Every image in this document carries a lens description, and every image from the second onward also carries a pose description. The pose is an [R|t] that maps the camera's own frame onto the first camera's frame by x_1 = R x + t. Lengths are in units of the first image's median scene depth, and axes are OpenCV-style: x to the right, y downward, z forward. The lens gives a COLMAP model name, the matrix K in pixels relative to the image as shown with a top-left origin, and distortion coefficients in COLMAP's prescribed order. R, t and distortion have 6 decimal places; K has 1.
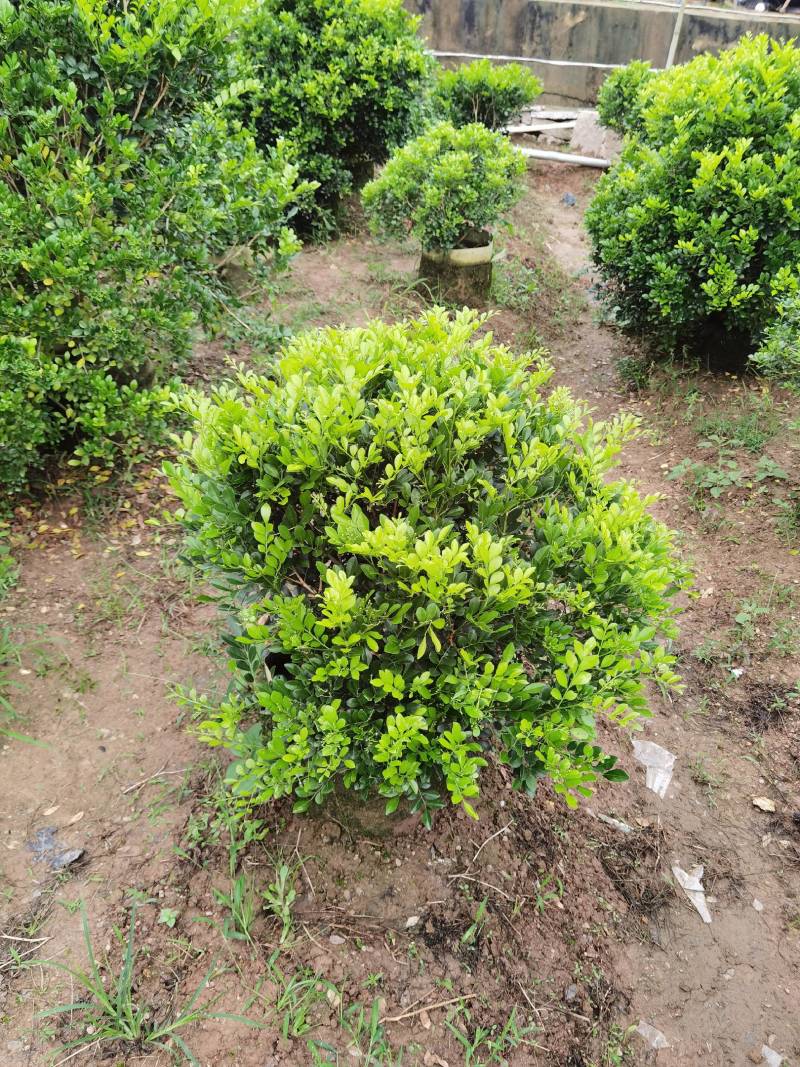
lens RADIAL K [[849.1, 0, 399.2], [0, 849.1, 534.9], [0, 0, 1]] dist [0.039395, -0.060557]
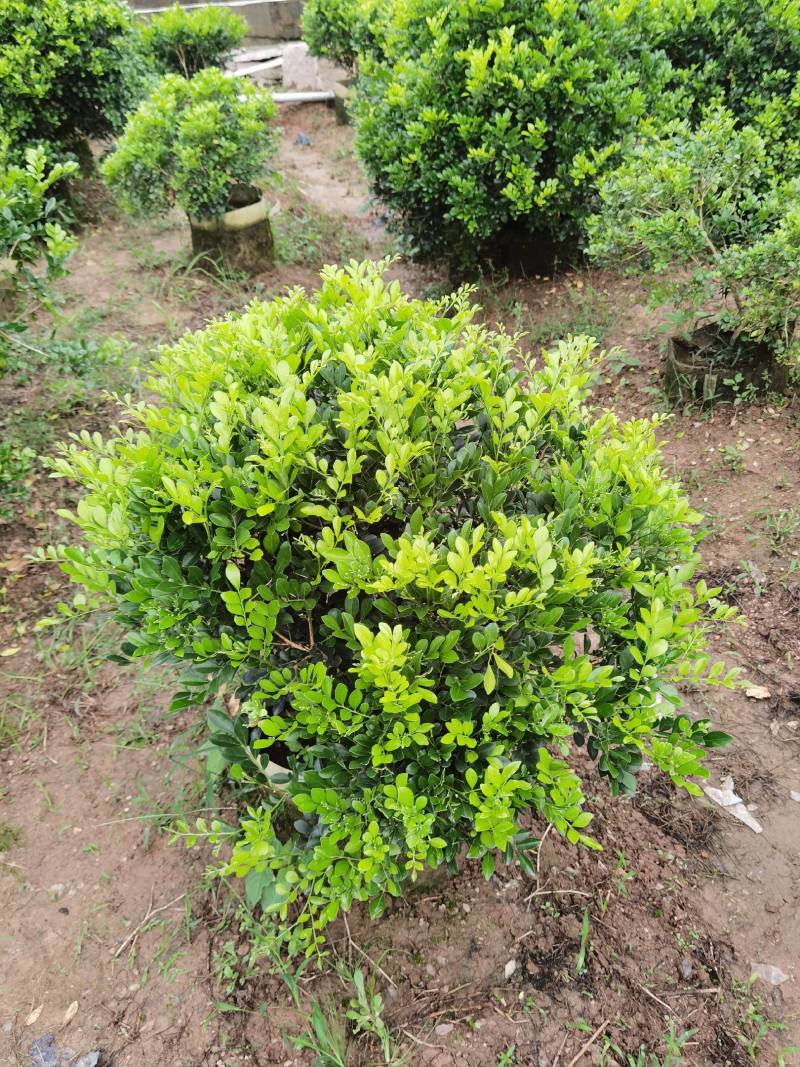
lens RADIAL K [[849.1, 0, 398.3], [0, 849.1, 534.8], [0, 0, 1]] dist [0.039395, -0.060557]
pose [[0.932082, -0.295415, 0.209647, -0.069838], [0.285507, 0.955297, 0.076763, -0.032218], [-0.222953, -0.011693, 0.974759, 0.092106]]
